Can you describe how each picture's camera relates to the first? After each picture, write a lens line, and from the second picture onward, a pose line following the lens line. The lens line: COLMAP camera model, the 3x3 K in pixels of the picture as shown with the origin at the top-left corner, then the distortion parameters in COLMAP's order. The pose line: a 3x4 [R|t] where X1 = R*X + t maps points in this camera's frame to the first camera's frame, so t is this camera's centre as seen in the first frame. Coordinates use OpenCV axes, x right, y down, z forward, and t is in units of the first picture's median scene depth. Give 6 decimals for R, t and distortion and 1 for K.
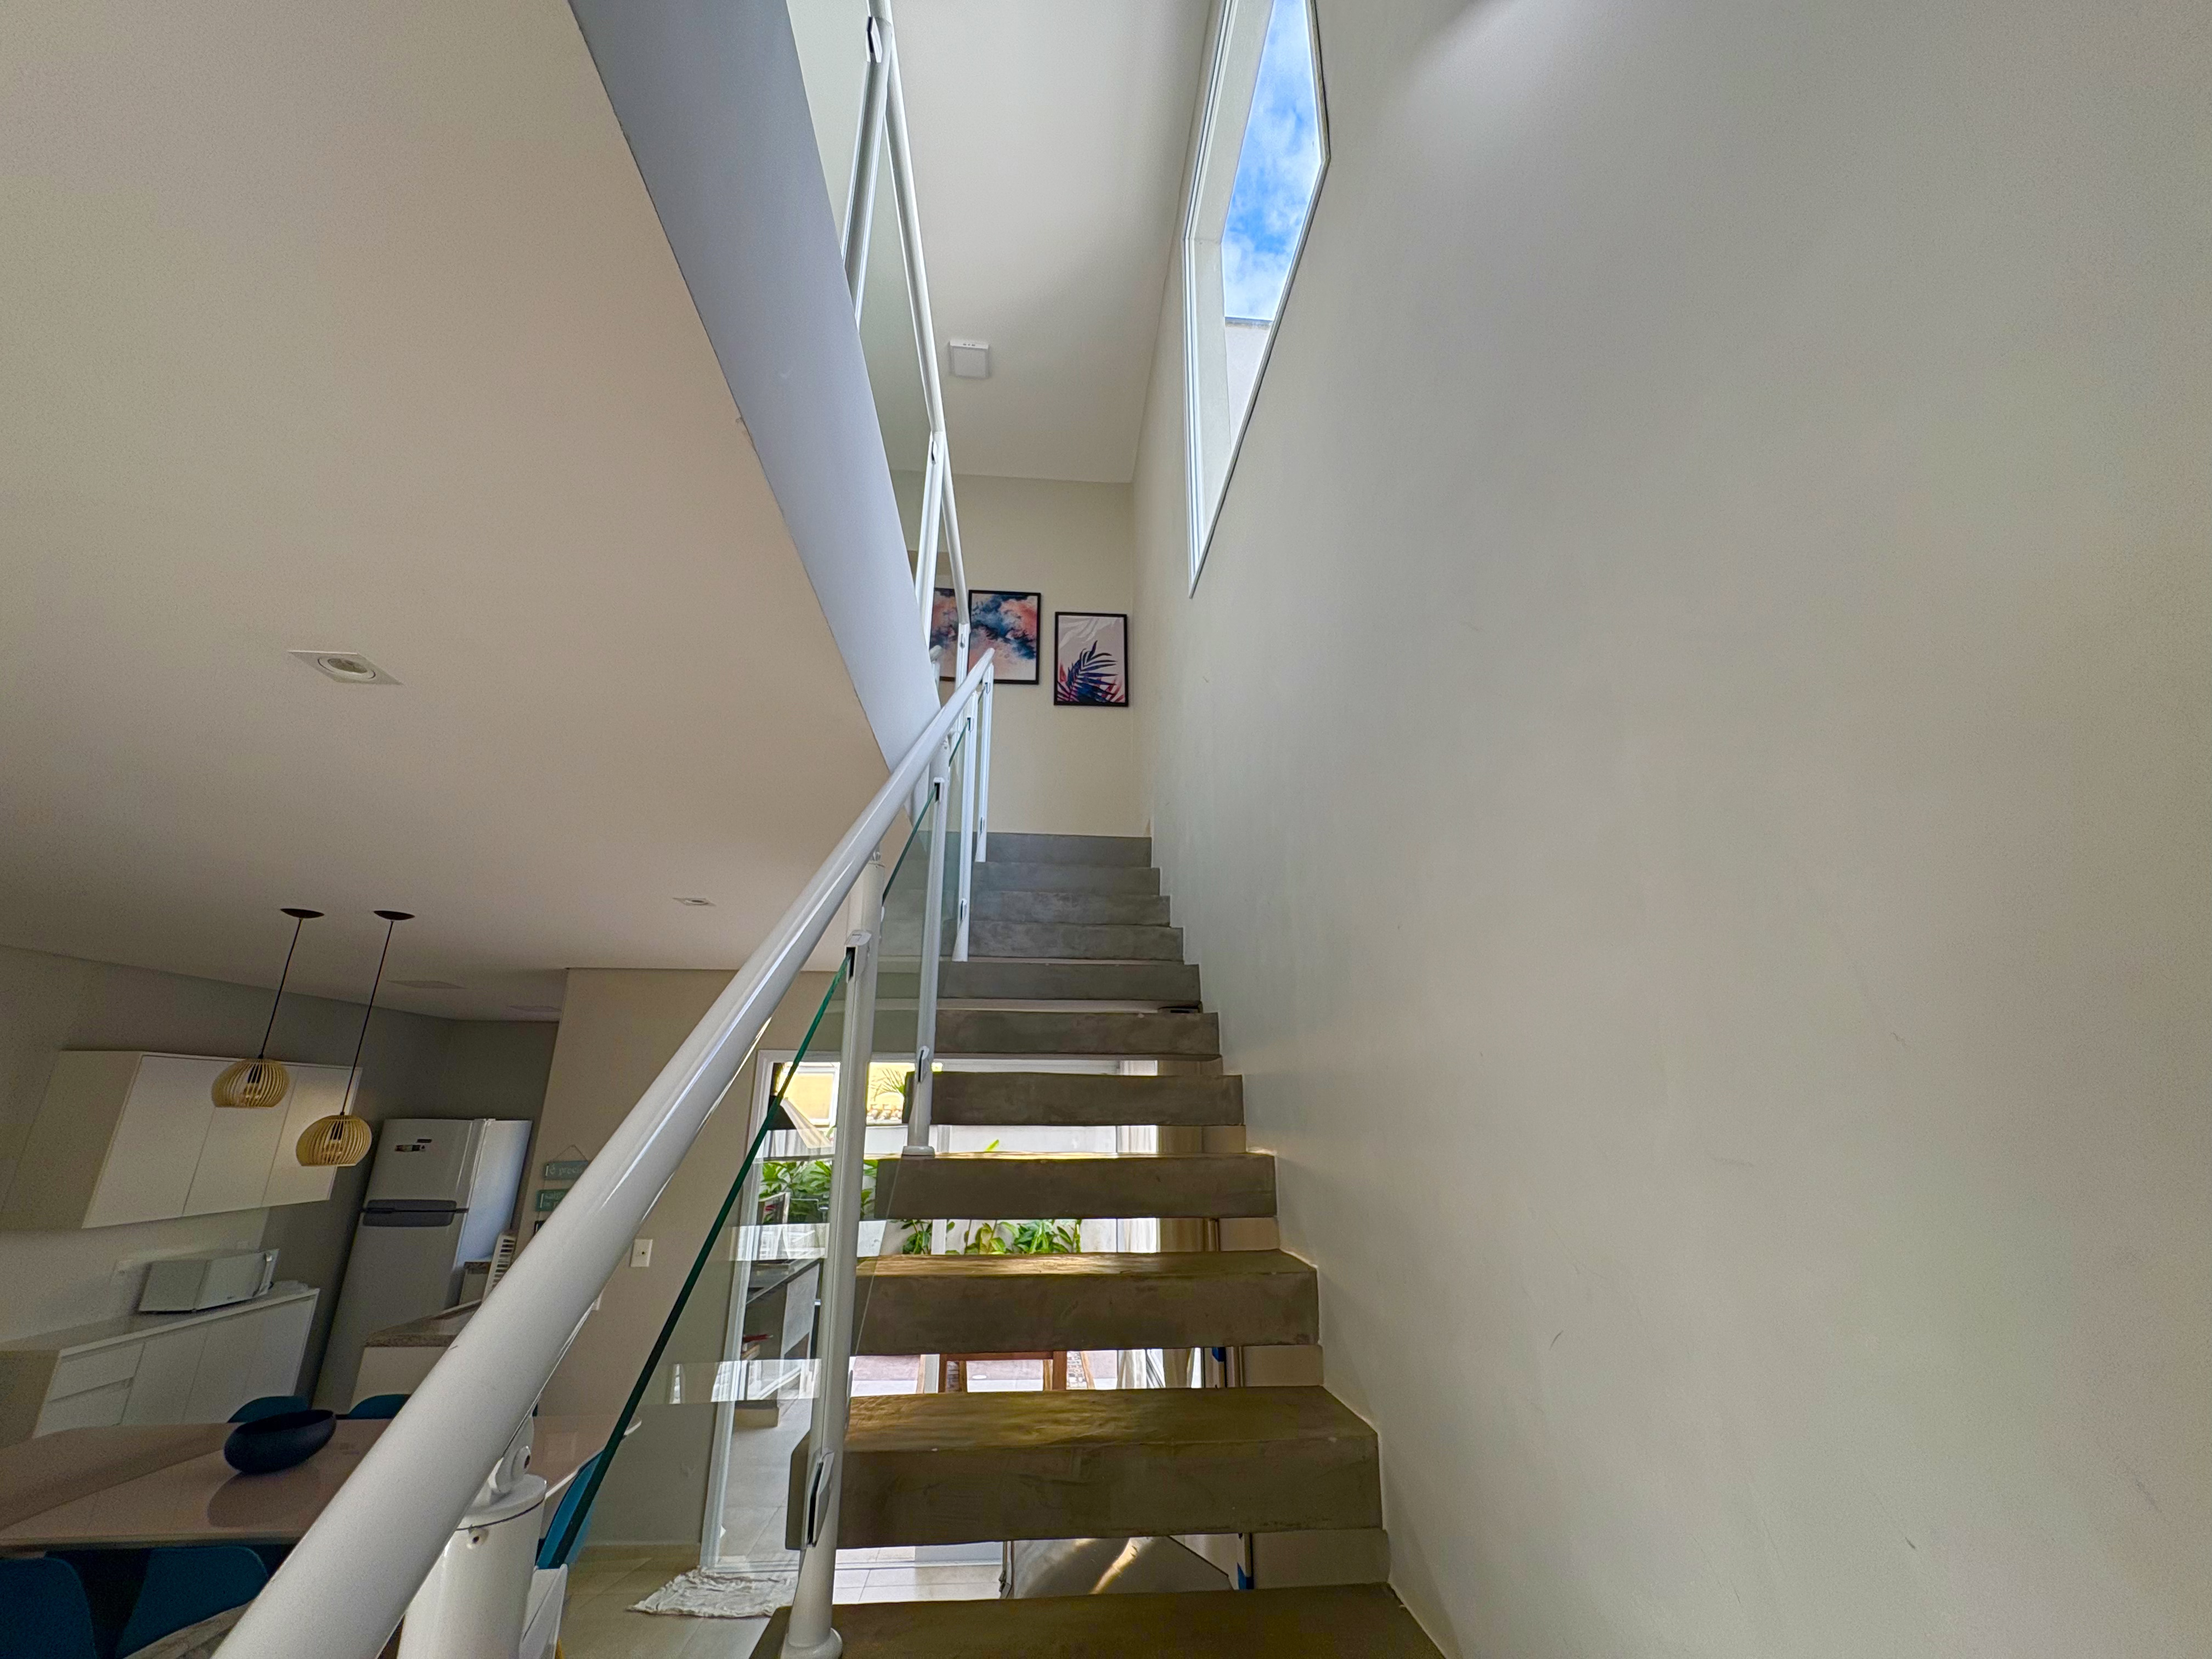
lens RADIAL K [[880.2, 0, 1100.1], [0, 880.2, 827.6], [0, 0, 1]] dist [0.001152, -0.000096]
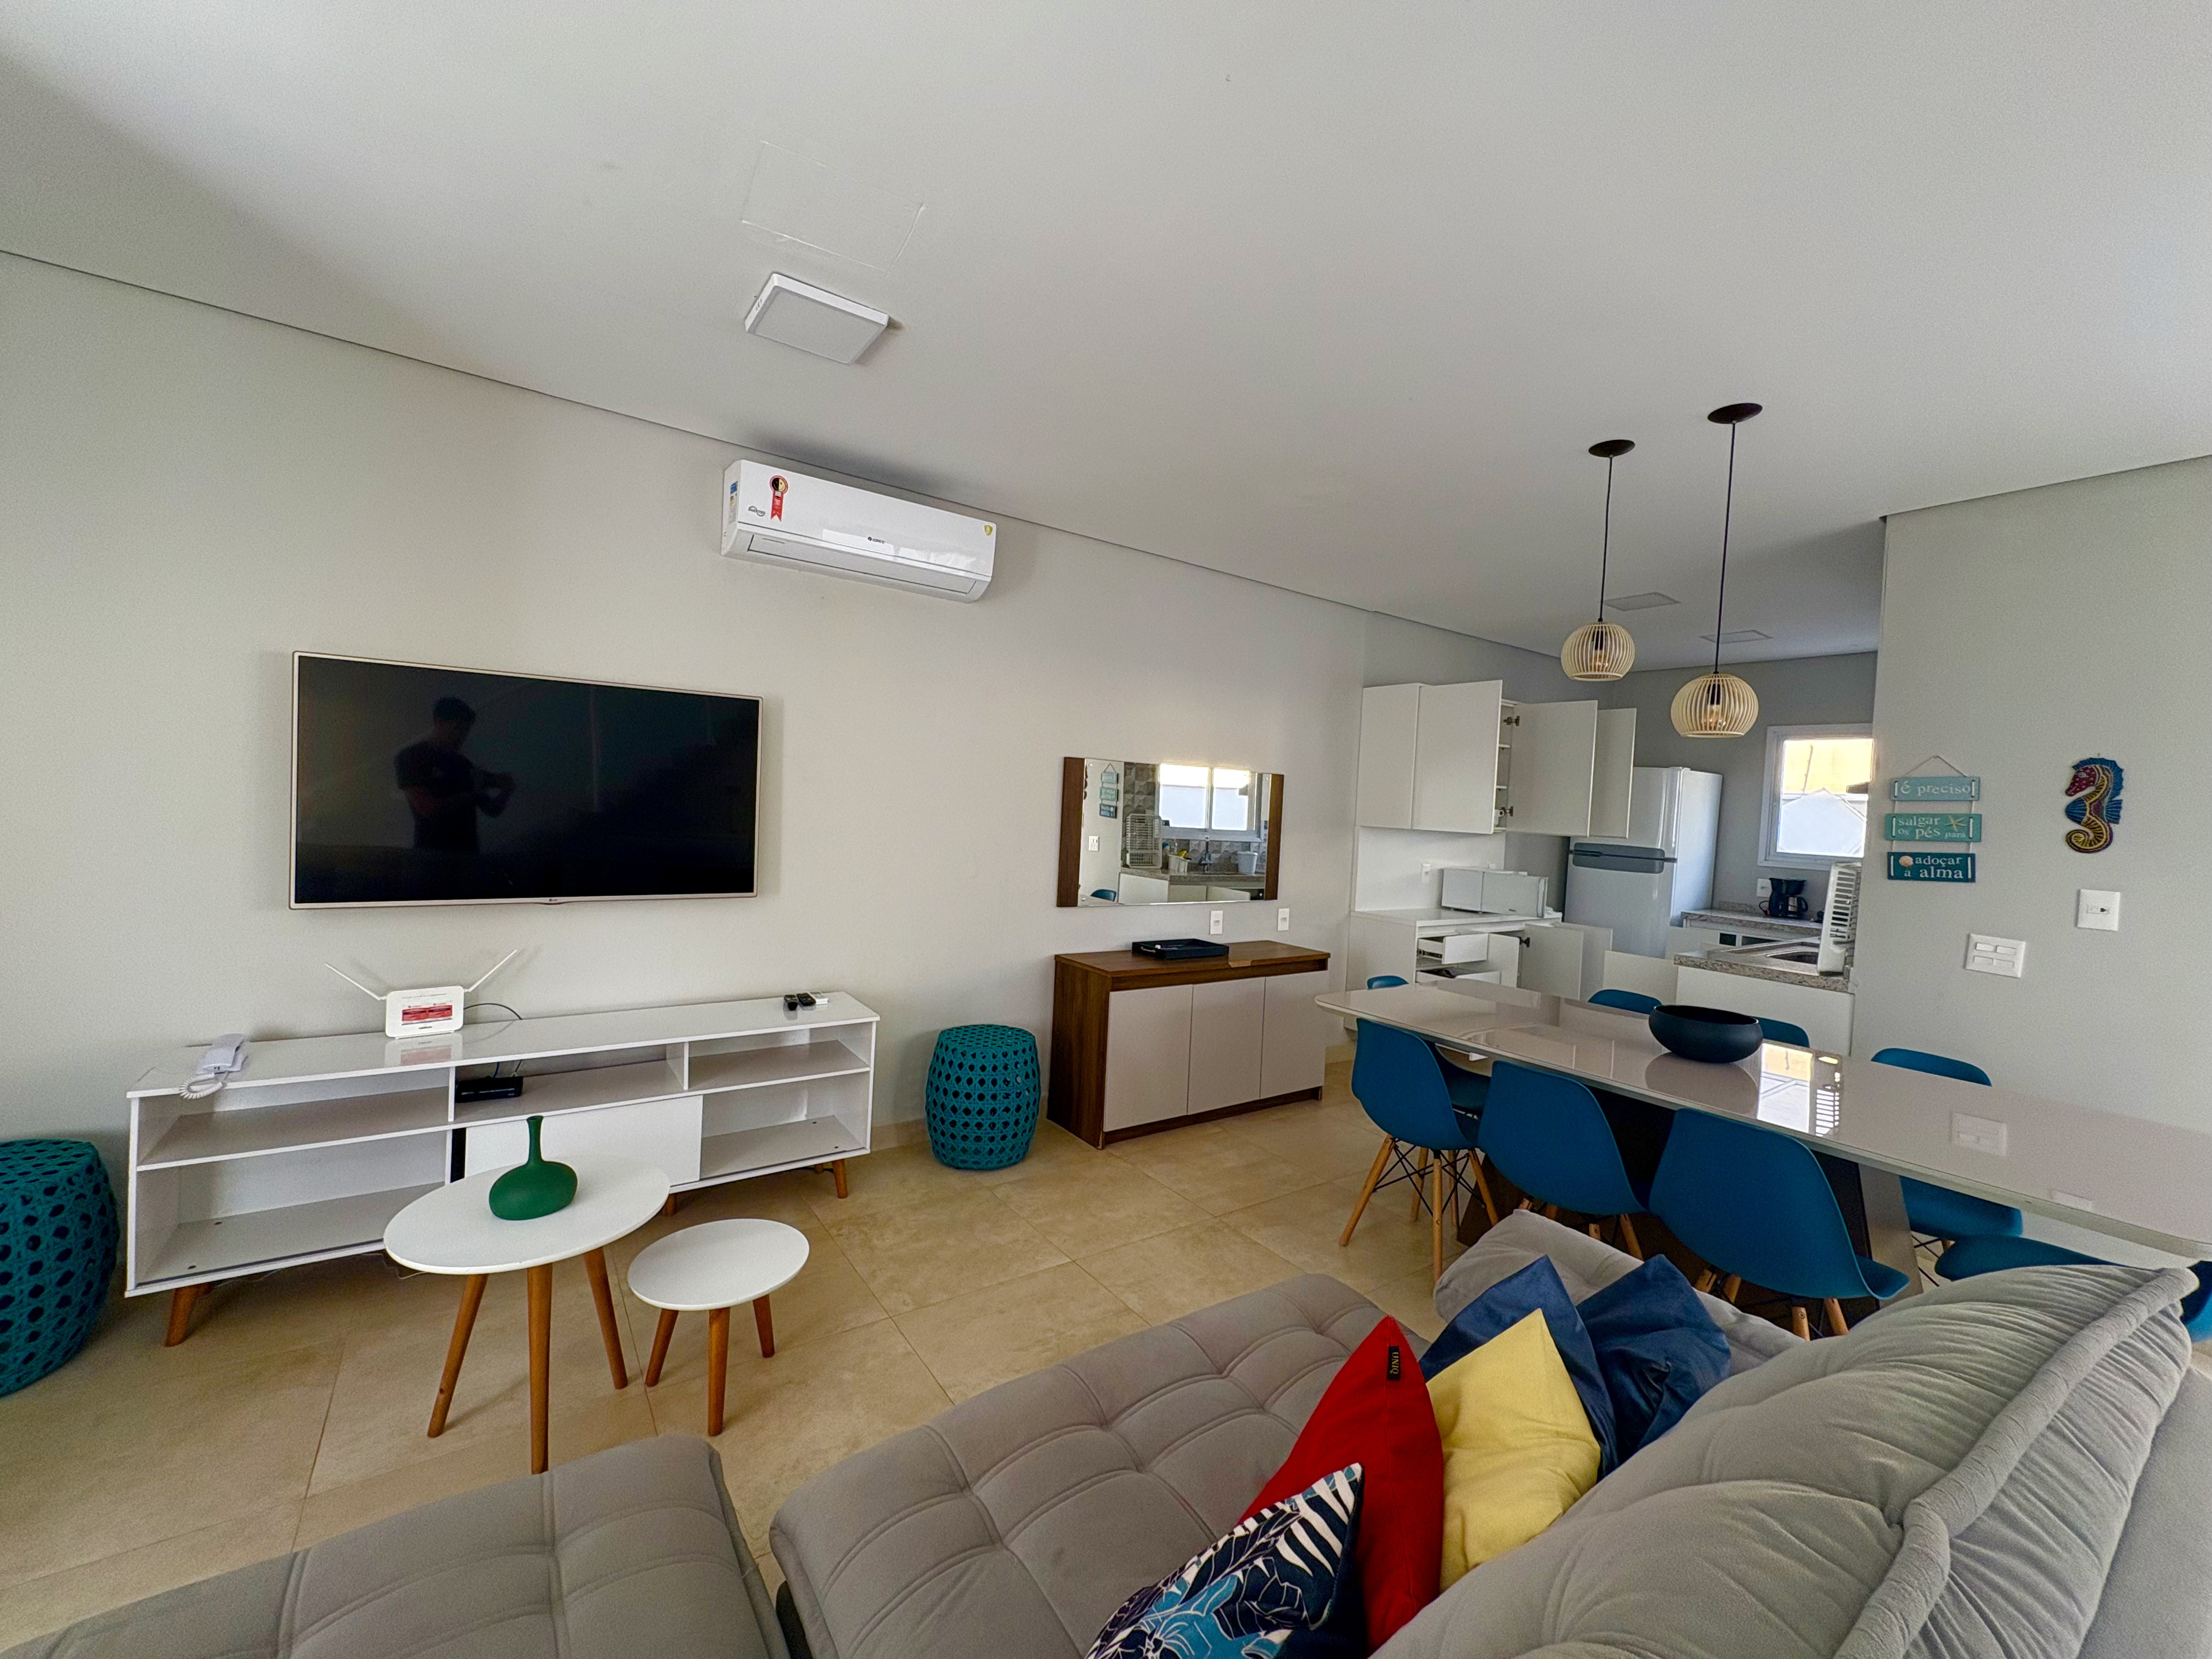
lens RADIAL K [[880.2, 0, 1108.1], [0, 880.2, 830.3], [0, 0, 1]] dist [0.001152, -0.000096]
pose [[0.513995, 0.048441, -0.856424, -0.406683], [0.222273, 0.956782, 0.187518, 0.169041], [0.828495, -0.286743, 0.481014, 0.114437]]
